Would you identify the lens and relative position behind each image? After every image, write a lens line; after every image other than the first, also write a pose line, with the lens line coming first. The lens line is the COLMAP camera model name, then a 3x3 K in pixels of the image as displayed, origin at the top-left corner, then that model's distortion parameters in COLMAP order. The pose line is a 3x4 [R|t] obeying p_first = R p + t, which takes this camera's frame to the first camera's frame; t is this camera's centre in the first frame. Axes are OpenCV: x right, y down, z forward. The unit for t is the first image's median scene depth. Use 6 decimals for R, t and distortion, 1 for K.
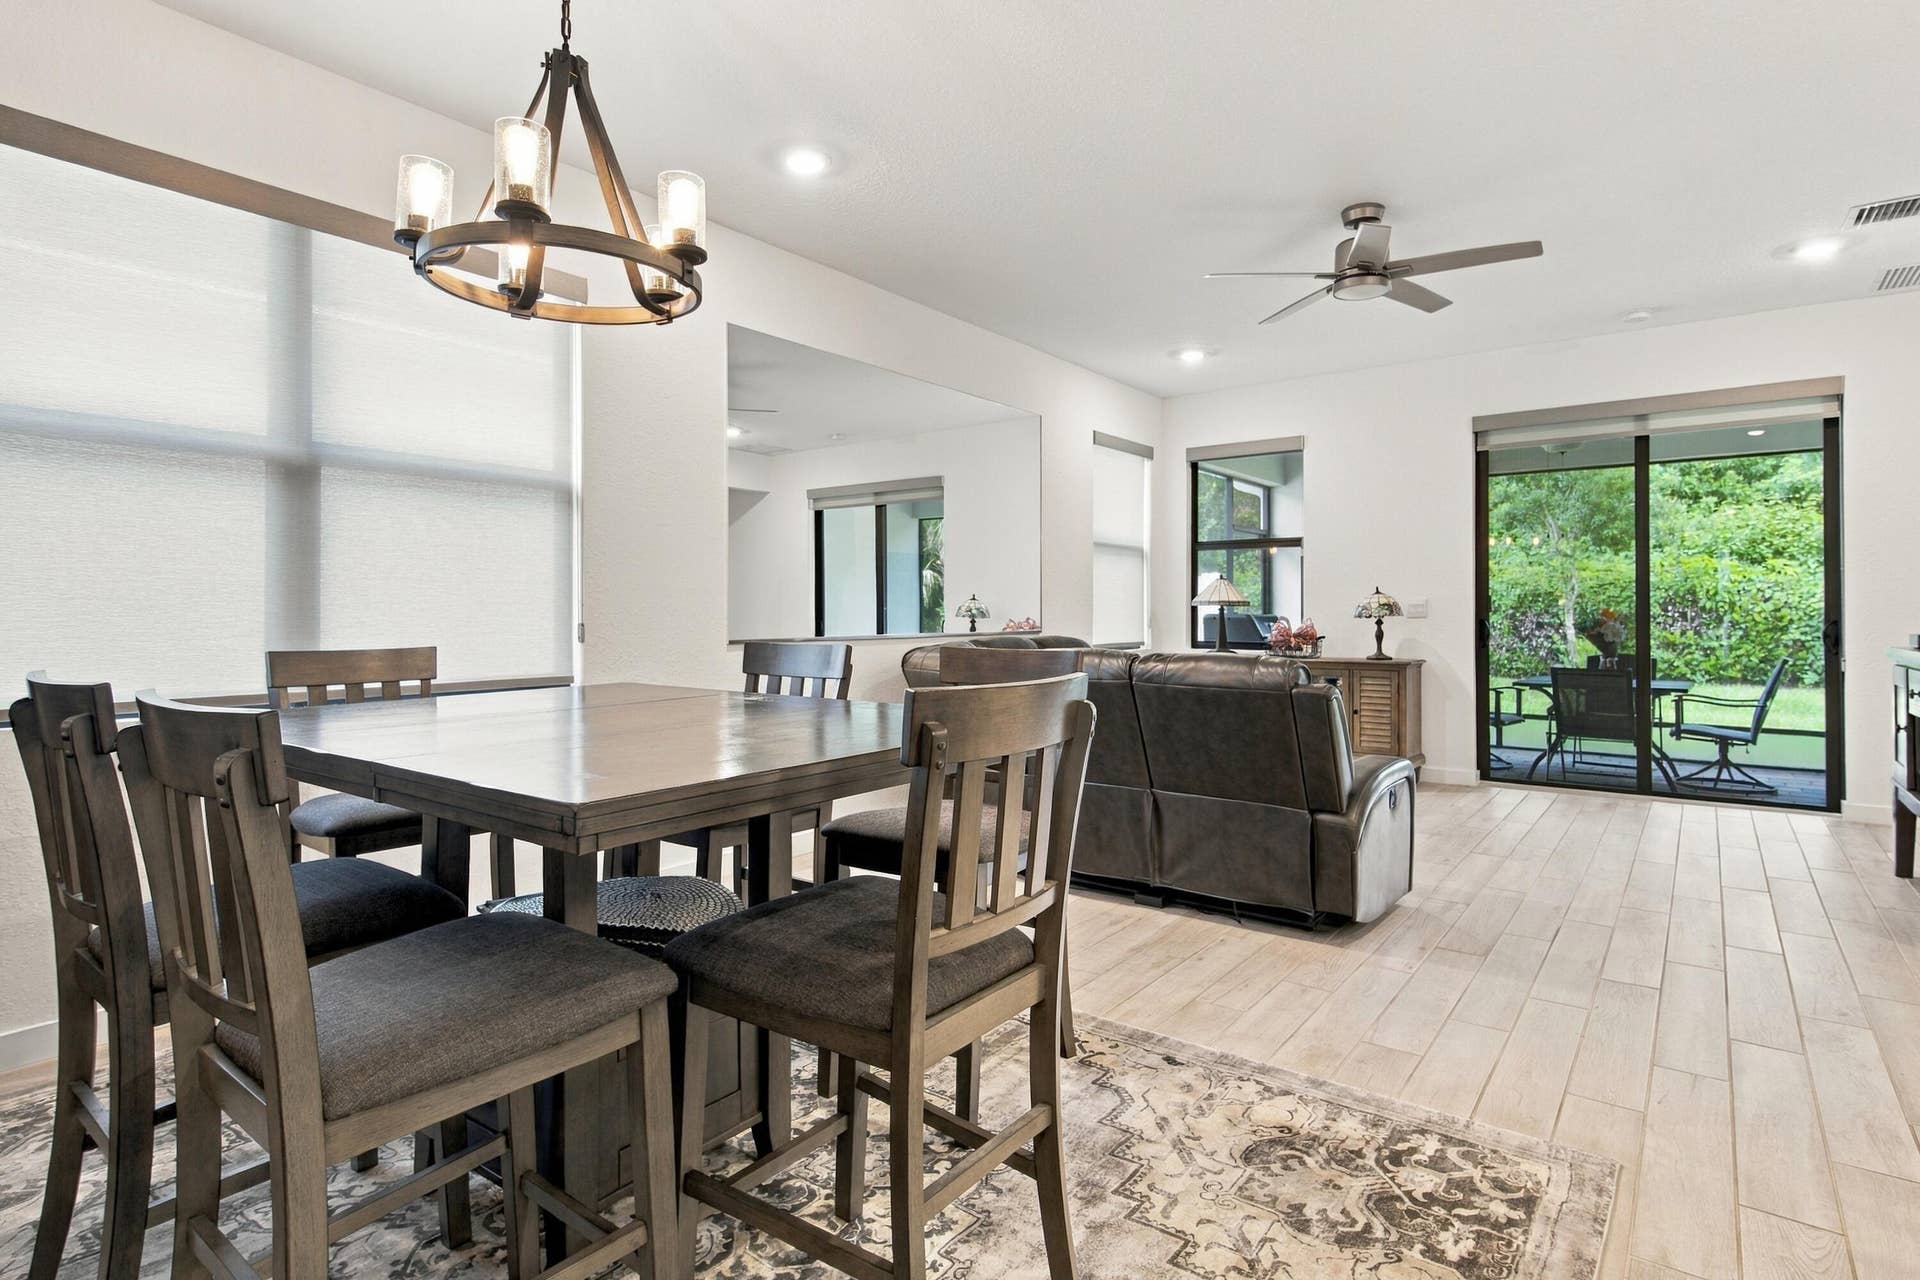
lens RADIAL K [[980.5, 0, 963.6], [0, 980.5, 602.6], [0, 0, 1]] dist [-0.001354, -0.001028]
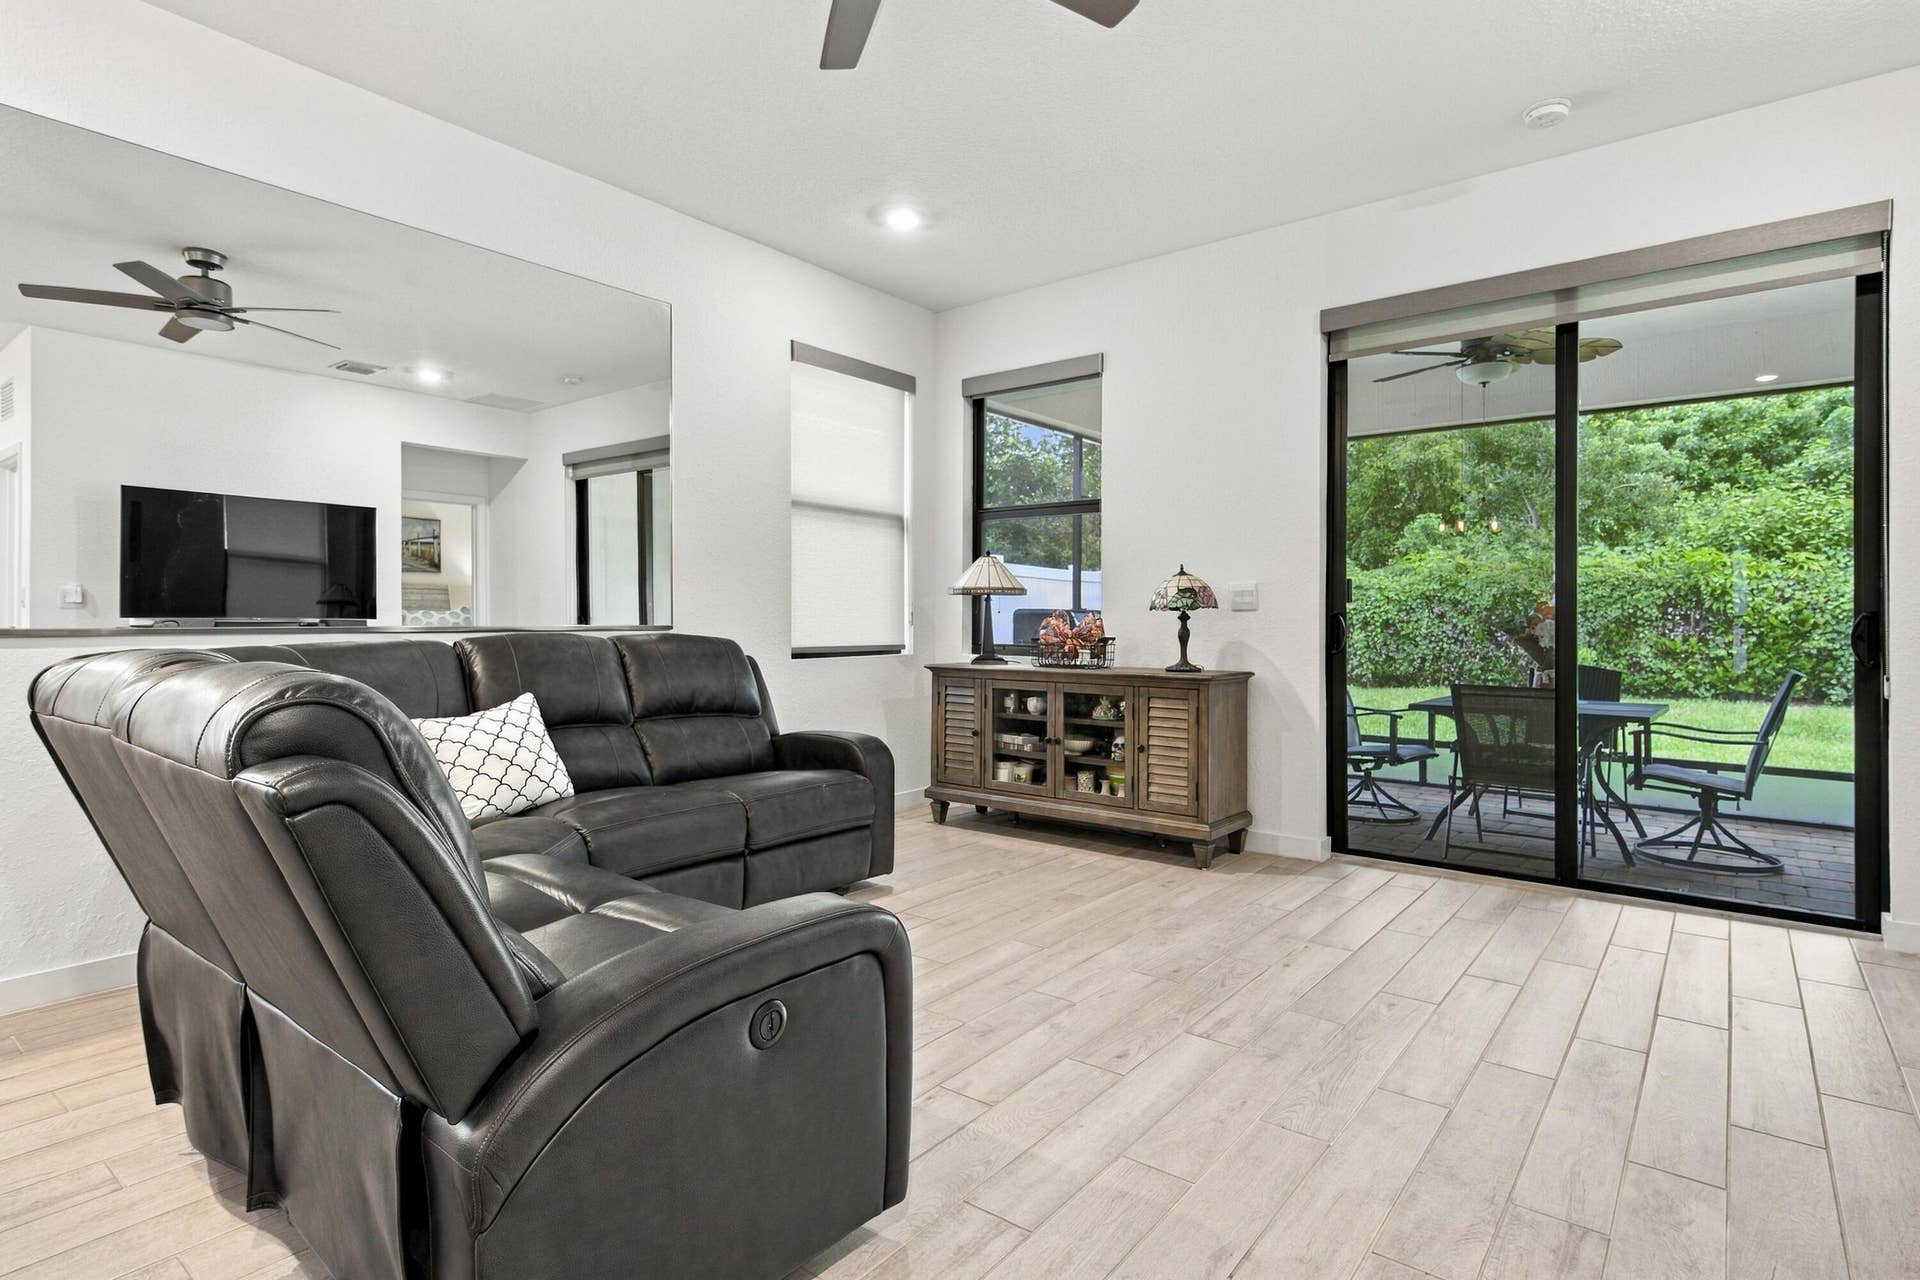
lens RADIAL K [[992.5, 0, 960.8], [0, 992.5, 616.4], [0, 0, 1]] dist [0.005453, 0.001105]
pose [[0.999943, 0.003445, -0.010083, 0.230695], [-0.003366, 0.999964, 0.007845, 0.012822], [0.010110, -0.007811, 0.999918, 0.261626]]
